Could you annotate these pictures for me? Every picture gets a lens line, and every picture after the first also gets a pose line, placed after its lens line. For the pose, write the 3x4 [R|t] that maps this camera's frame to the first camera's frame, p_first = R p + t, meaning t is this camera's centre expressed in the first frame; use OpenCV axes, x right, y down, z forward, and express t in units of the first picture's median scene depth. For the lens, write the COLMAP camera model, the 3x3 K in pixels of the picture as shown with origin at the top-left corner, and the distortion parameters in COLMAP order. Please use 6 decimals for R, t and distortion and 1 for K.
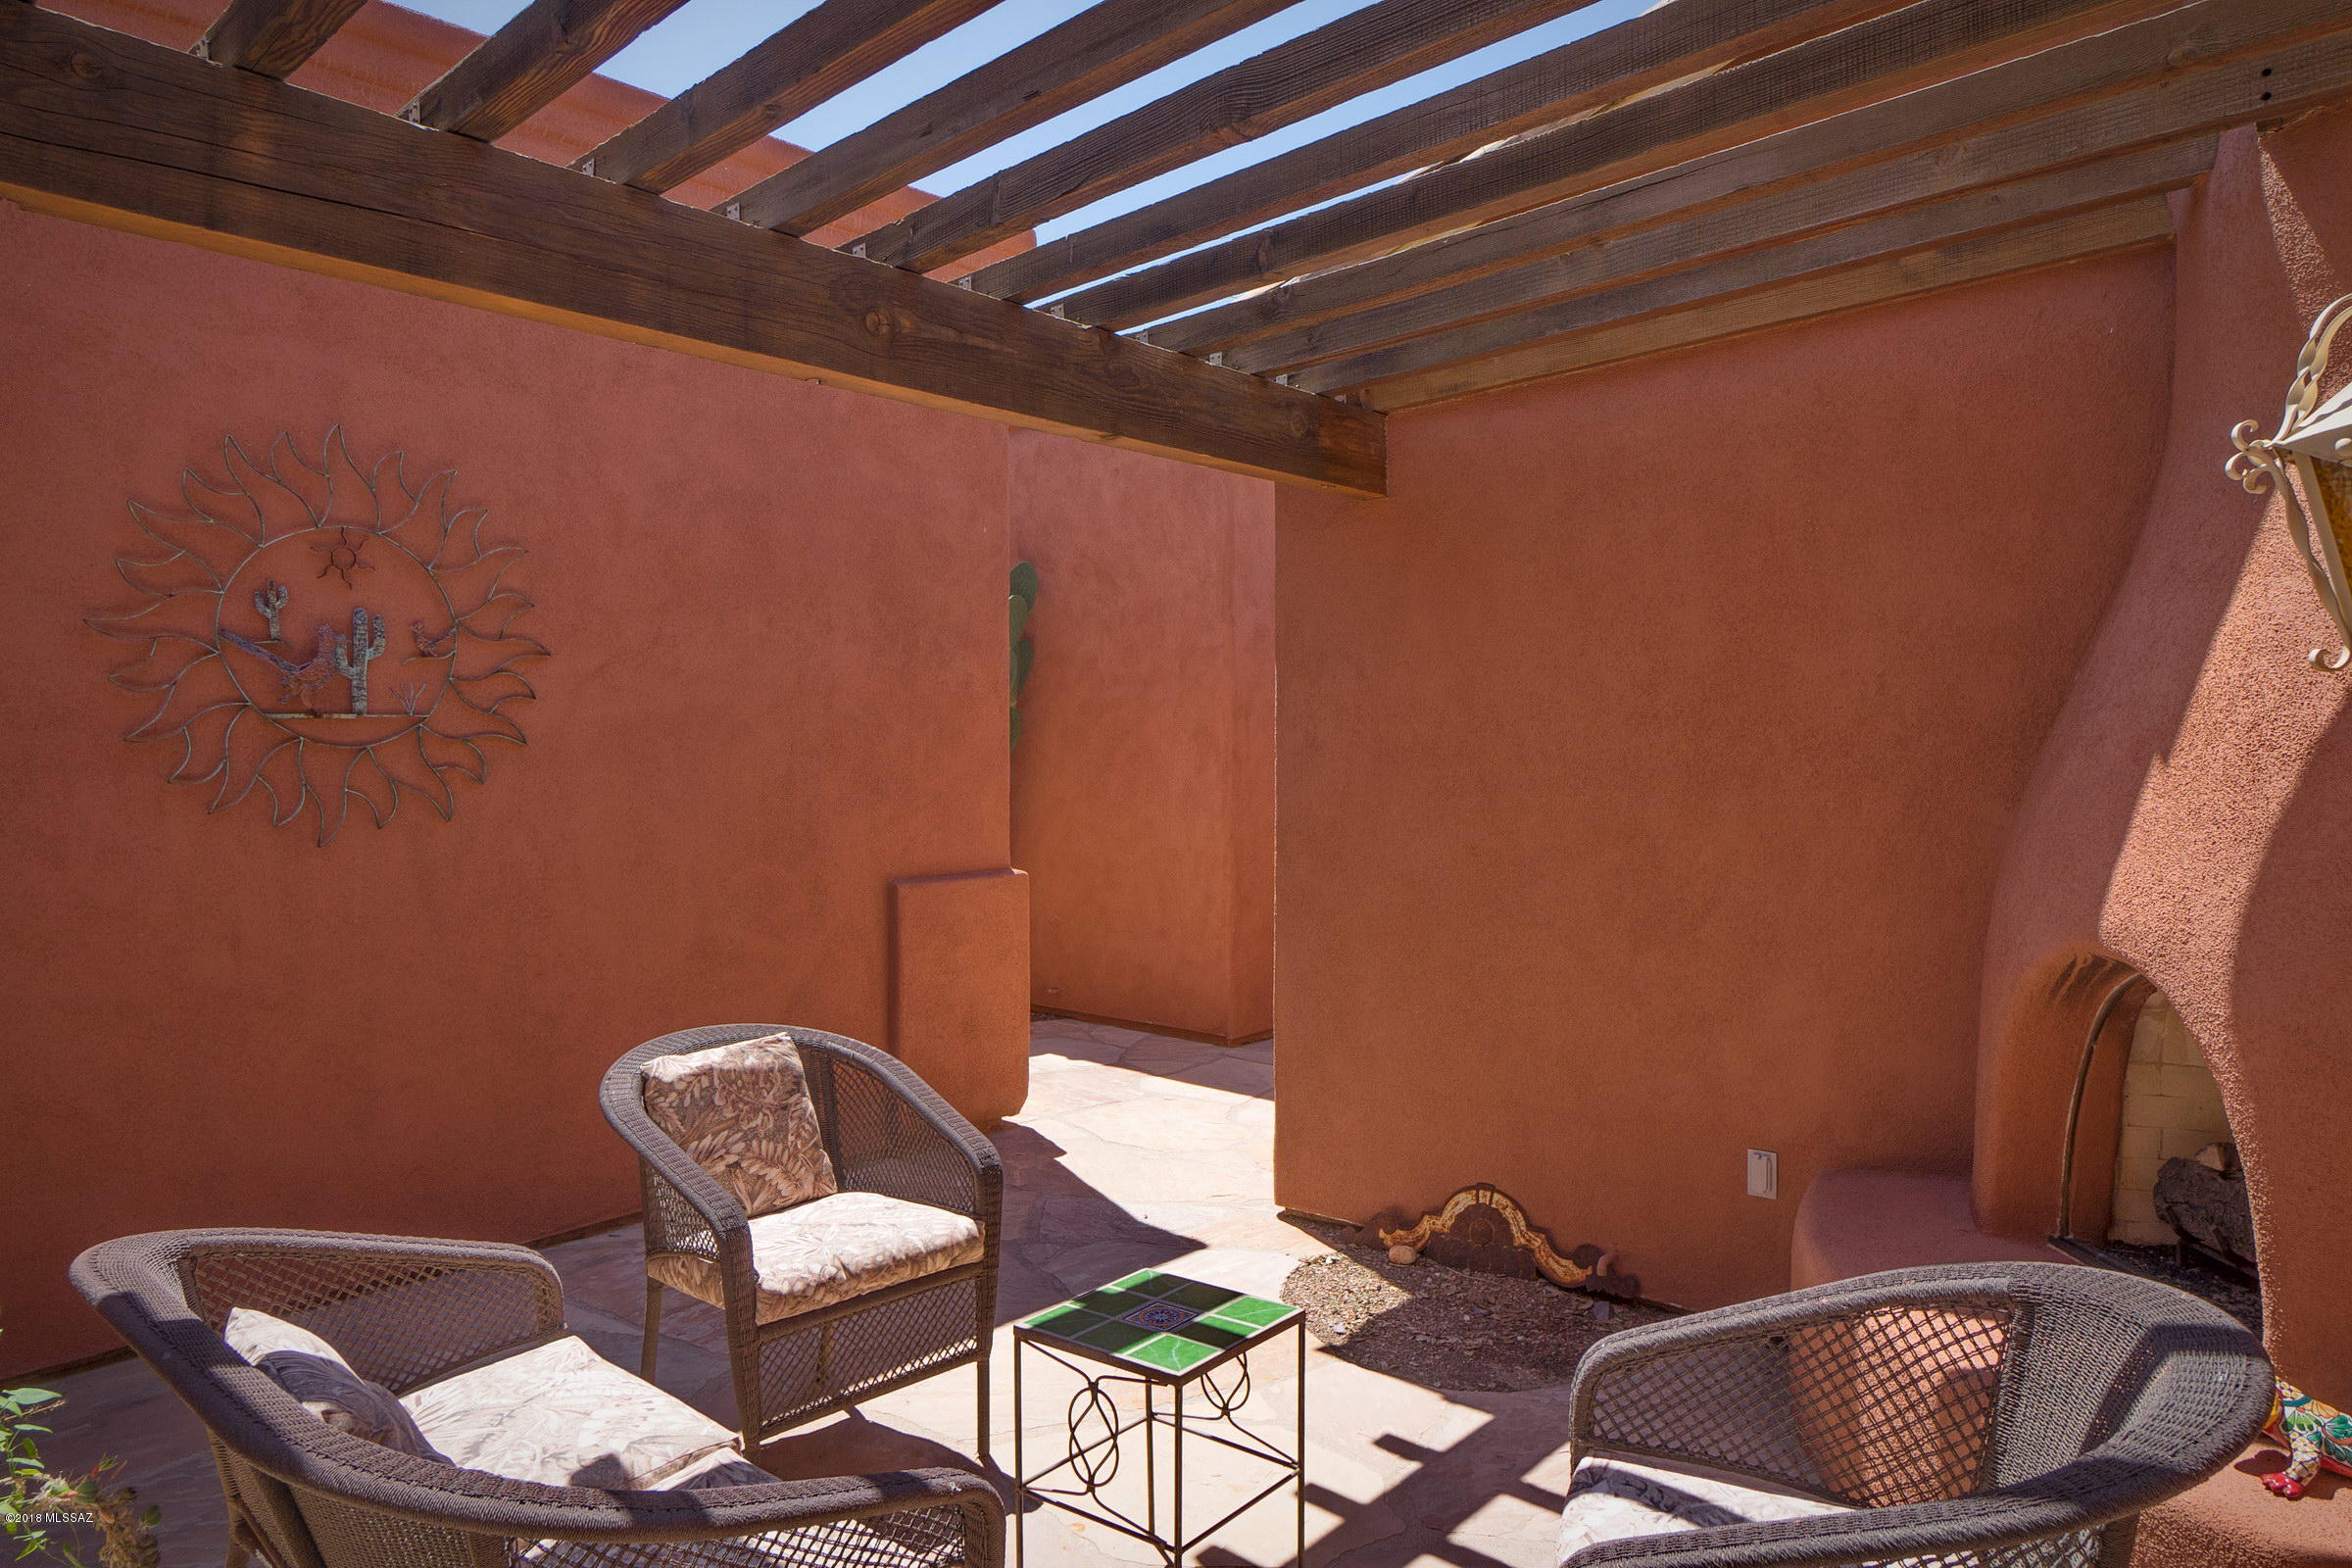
lens RADIAL K [[1442.8, 0, 1176.0], [0, 1442.8, 784.0], [0, 0, 1]] dist [-0.001059, -0.000701]
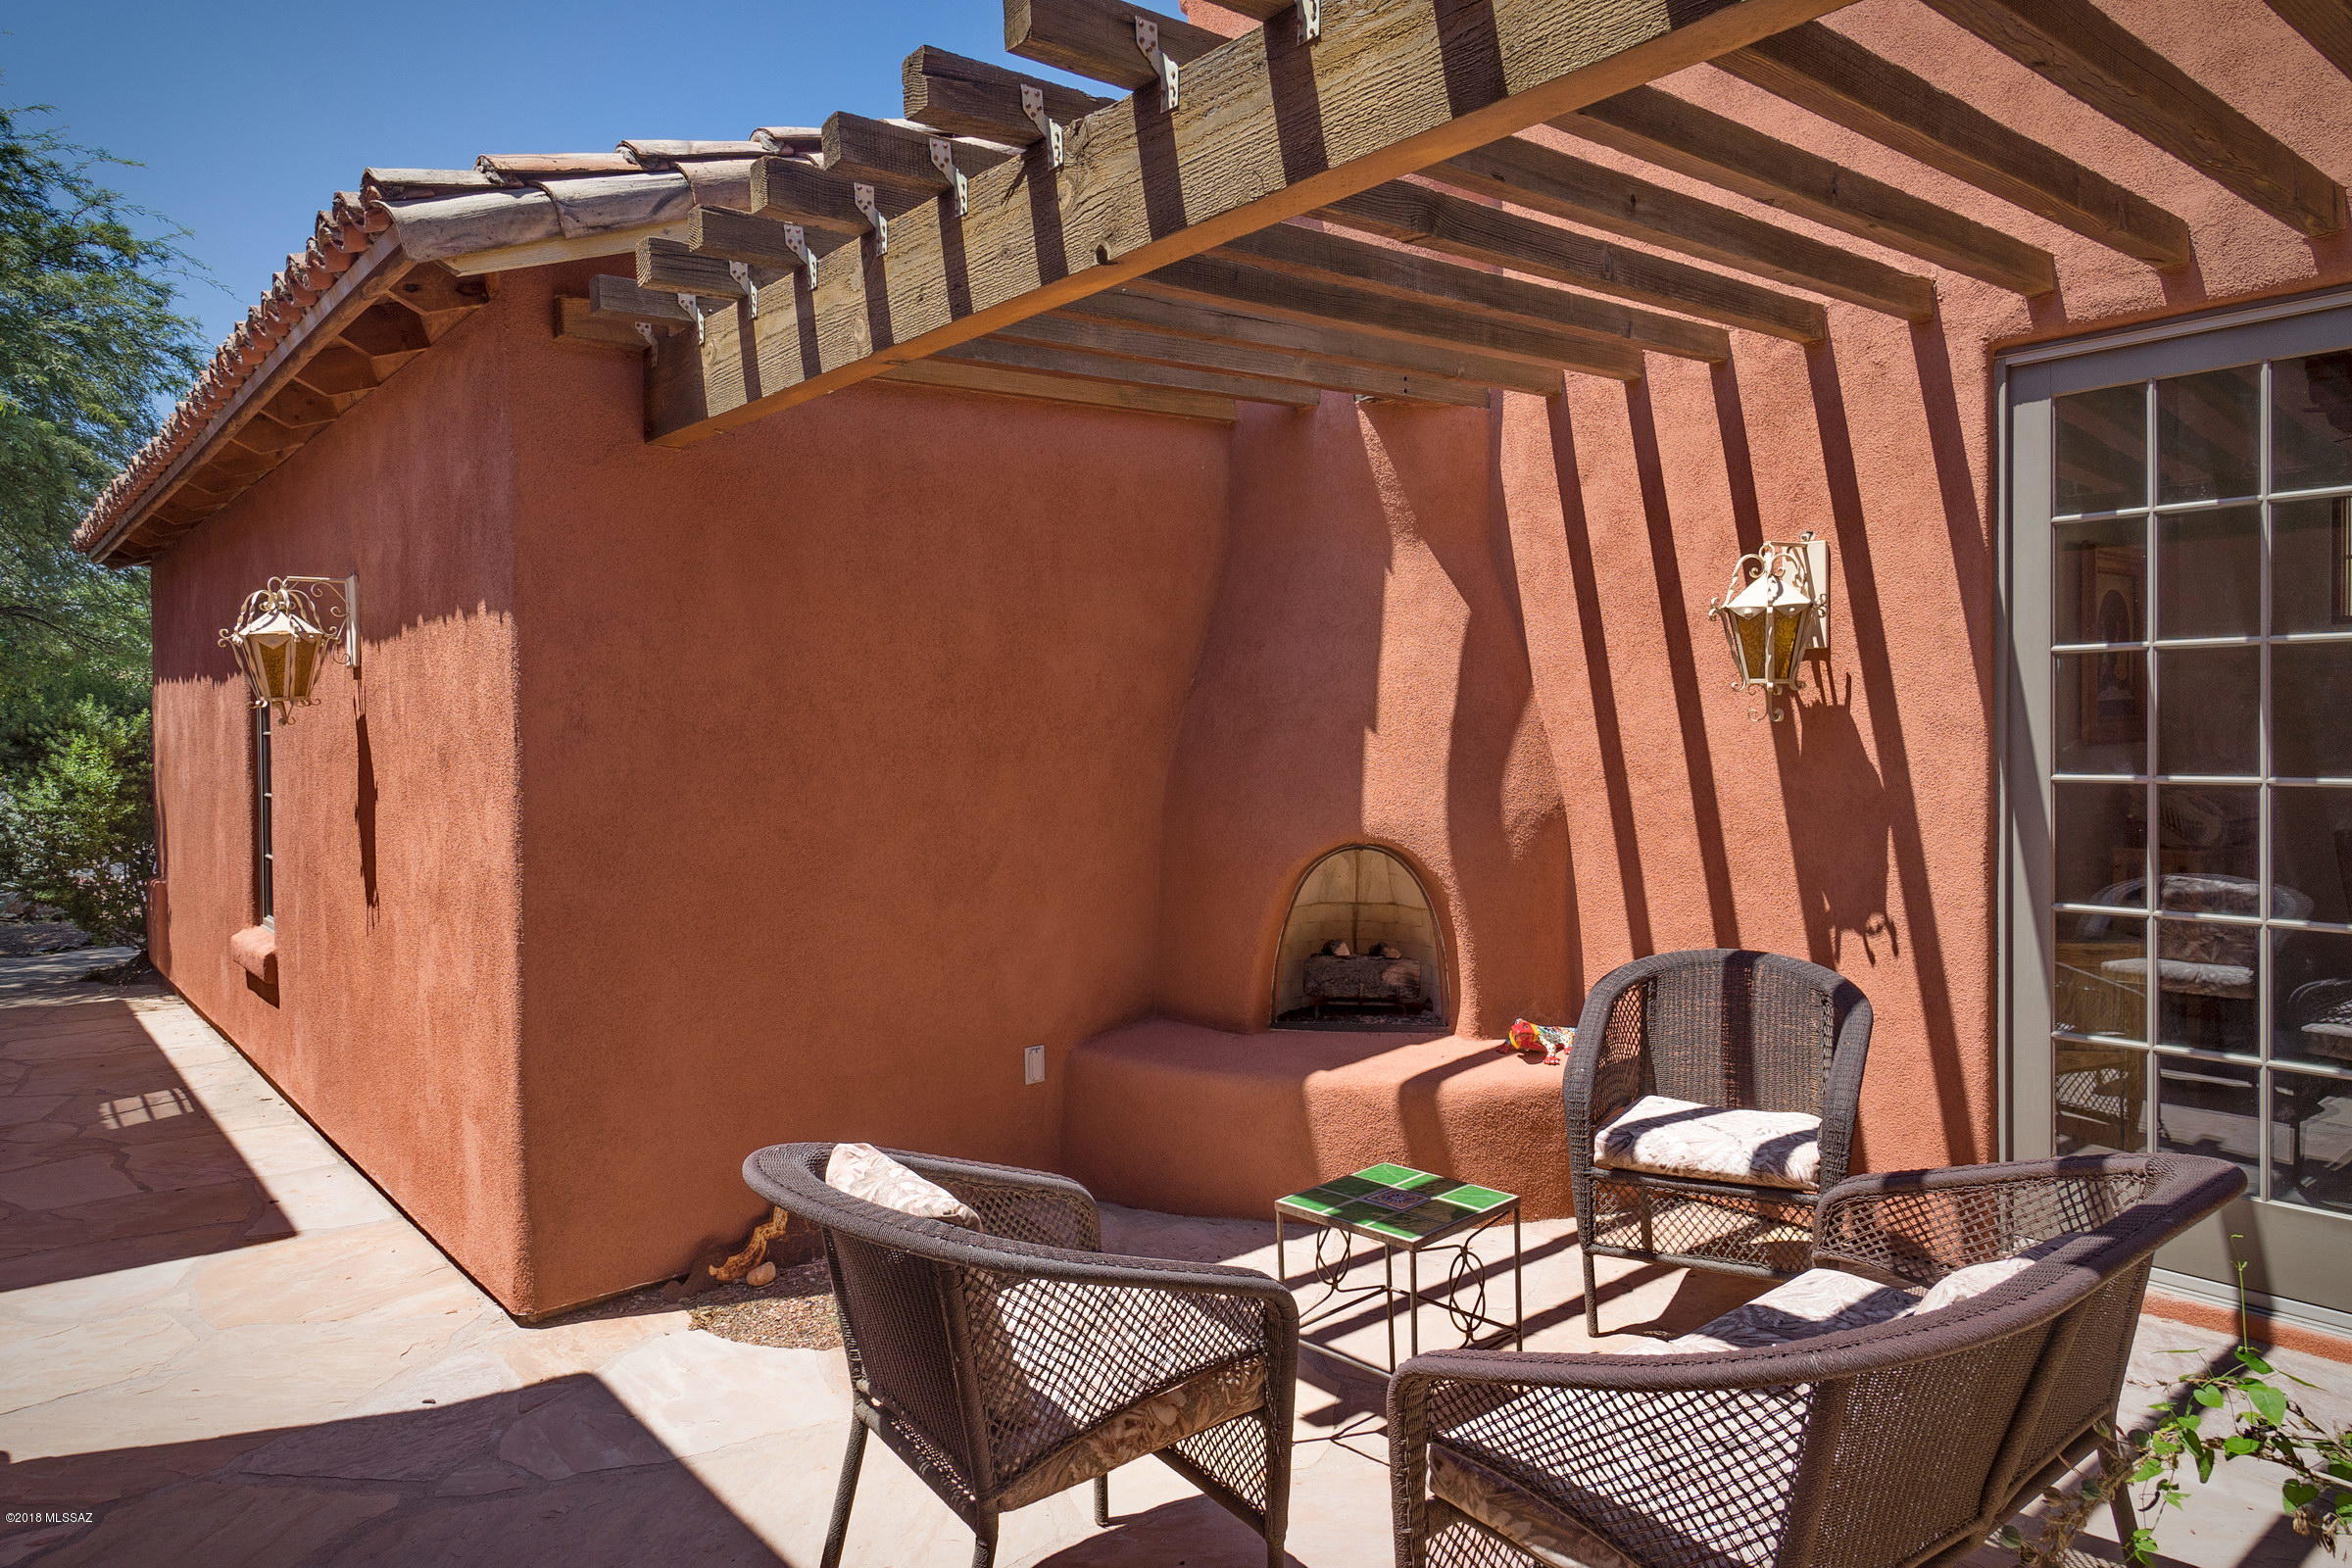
lens RADIAL K [[1442.8, 0, 1176.0], [0, 1442.8, 784.0], [0, 0, 1]] dist [-0.001059, -0.000701]
pose [[0.156934, -0.032194, 0.987084, -0.865709], [0.034434, 0.999039, 0.027110, -0.006345], [-0.987009, 0.029735, 0.157891, 0.710341]]
